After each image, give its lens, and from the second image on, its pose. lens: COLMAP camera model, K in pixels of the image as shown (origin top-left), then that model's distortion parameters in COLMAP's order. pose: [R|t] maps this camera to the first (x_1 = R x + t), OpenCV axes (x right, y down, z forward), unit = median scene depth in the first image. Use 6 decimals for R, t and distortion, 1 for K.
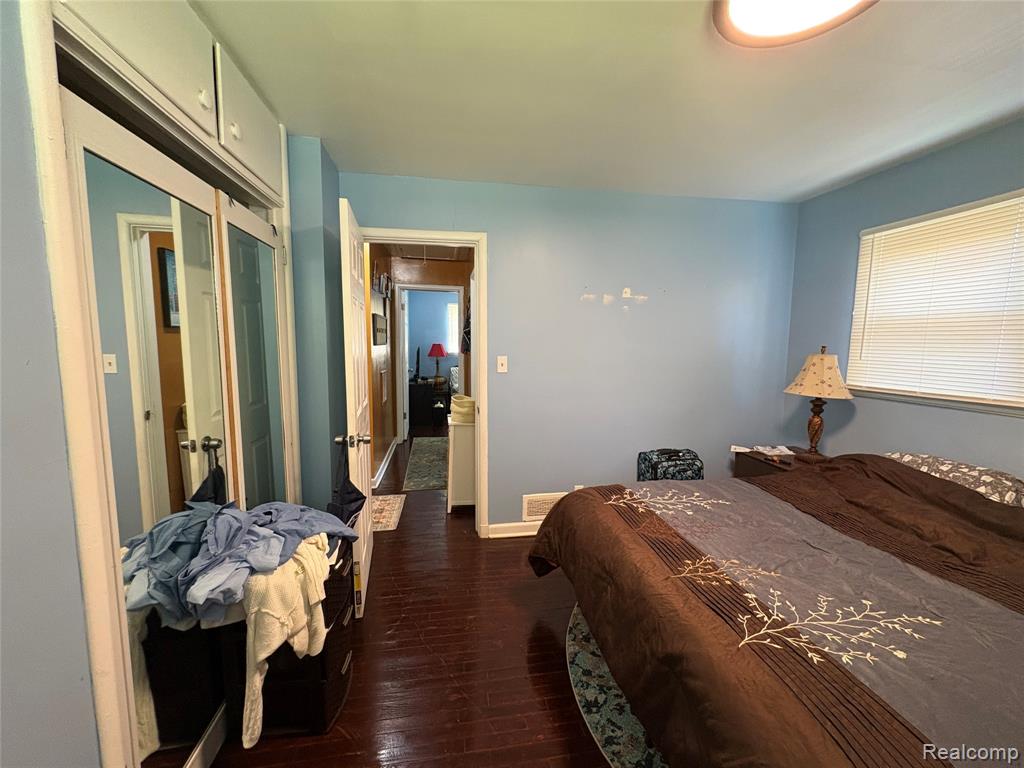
lens RADIAL K [[407.0, 0, 511.1], [0, 407.0, 383.4], [0, 0, 1]] dist [-0.000169, -0.000121]
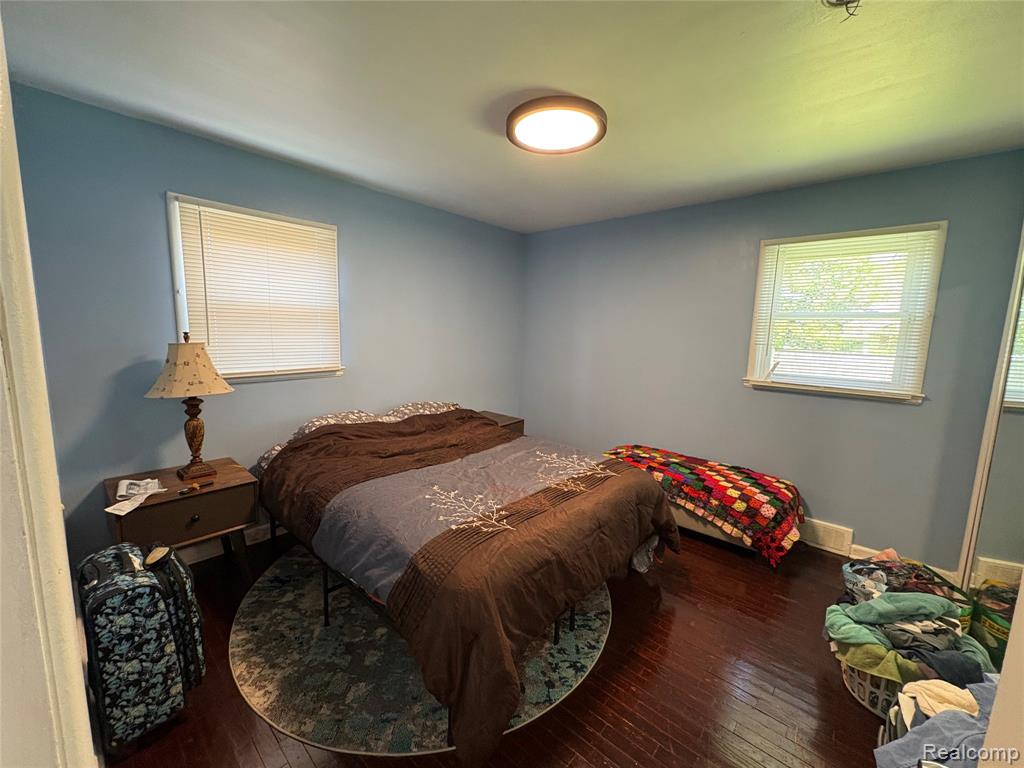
lens RADIAL K [[407.0, 0, 510.2], [0, 407.0, 383.1], [0, 0, 1]] dist [-0.000169, -0.000121]
pose [[-0.628182, -0.130683, 0.767013, -0.444625], [0.046146, 0.977801, 0.204391, -0.214803], [-0.776696, 0.163790, -0.608207, 1.696236]]
